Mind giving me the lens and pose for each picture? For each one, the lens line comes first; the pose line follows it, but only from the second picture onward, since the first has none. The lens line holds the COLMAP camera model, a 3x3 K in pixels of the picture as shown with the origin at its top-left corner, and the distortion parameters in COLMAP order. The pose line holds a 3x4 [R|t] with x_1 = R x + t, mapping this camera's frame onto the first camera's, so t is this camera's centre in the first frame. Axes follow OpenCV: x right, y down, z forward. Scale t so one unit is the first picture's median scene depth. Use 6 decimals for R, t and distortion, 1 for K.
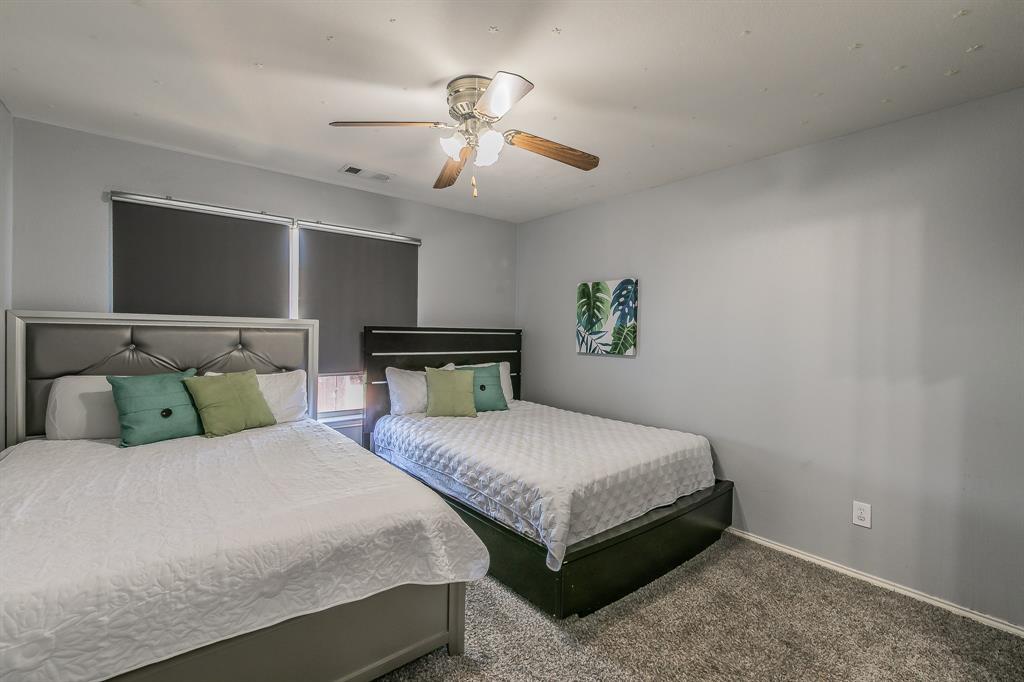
lens RADIAL K [[458.0, 0, 514.1], [0, 458.0, 338.7], [0, 0, 1]] dist [-0.000503, -0.000007]
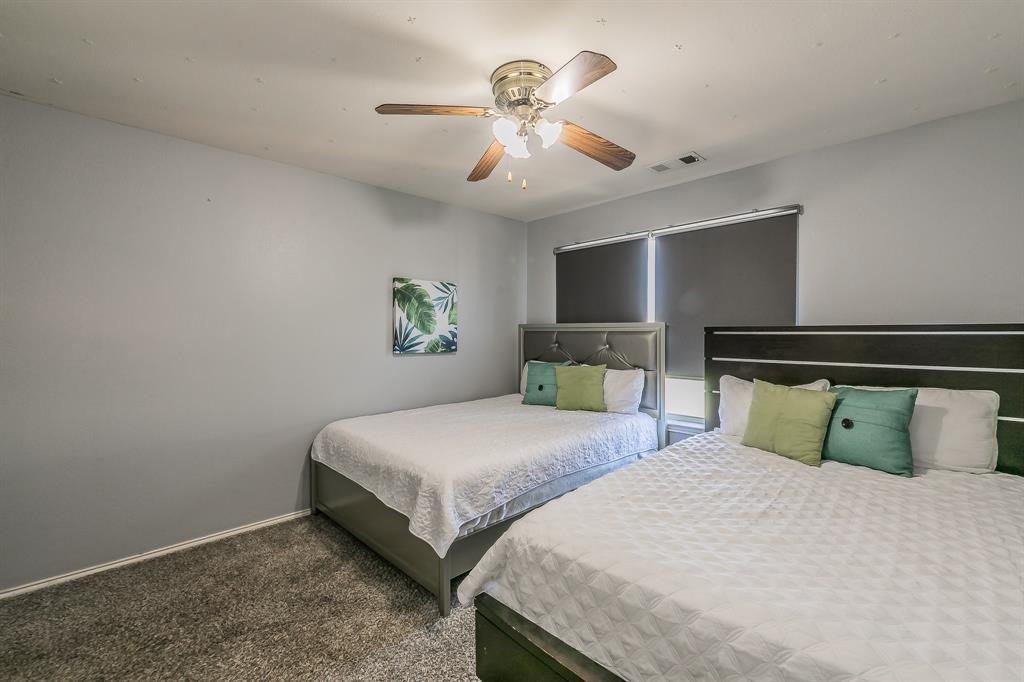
lens RADIAL K [[443.1, 0, 513.2], [0, 443.1, 338.7], [0, 0, 1]] dist [0.005678, 0.000362]
pose [[0.086225, -0.001686, -0.996274, 0.507504], [-0.013367, 0.999907, -0.002849, 0.002843], [0.996186, 0.013562, 0.086195, 0.549952]]
